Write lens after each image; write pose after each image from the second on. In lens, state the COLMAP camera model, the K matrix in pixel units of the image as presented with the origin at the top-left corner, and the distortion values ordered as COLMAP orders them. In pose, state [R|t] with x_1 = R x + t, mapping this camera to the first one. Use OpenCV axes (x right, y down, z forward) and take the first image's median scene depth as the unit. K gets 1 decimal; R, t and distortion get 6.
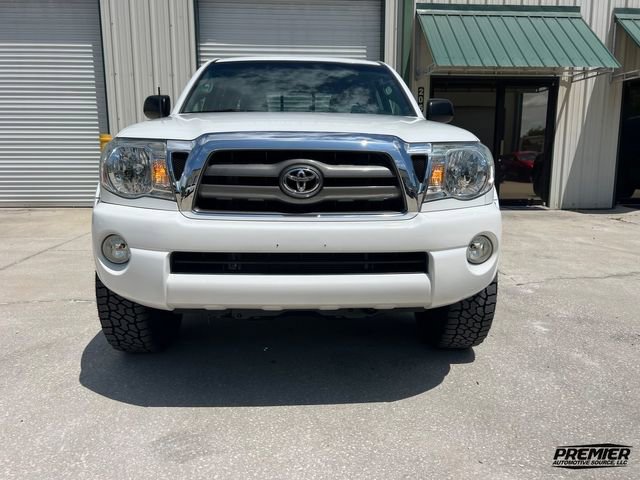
lens RADIAL K [[481.8, 0, 317.7], [0, 481.8, 240.8], [0, 0, 1]] dist [0.044721, -0.047993]
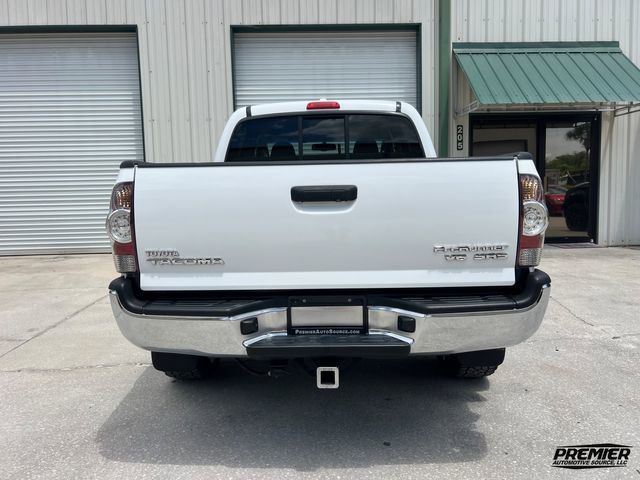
lens RADIAL K [[481.8, 0, 316.3], [0, 481.8, 241.9], [0, 0, 1]] dist [0.044721, -0.047993]
pose [[0.999516, -0.018462, -0.025048, -0.091728], [0.016661, 0.997386, -0.070313, -0.026393], [0.026281, 0.069862, 0.997210, 0.045245]]
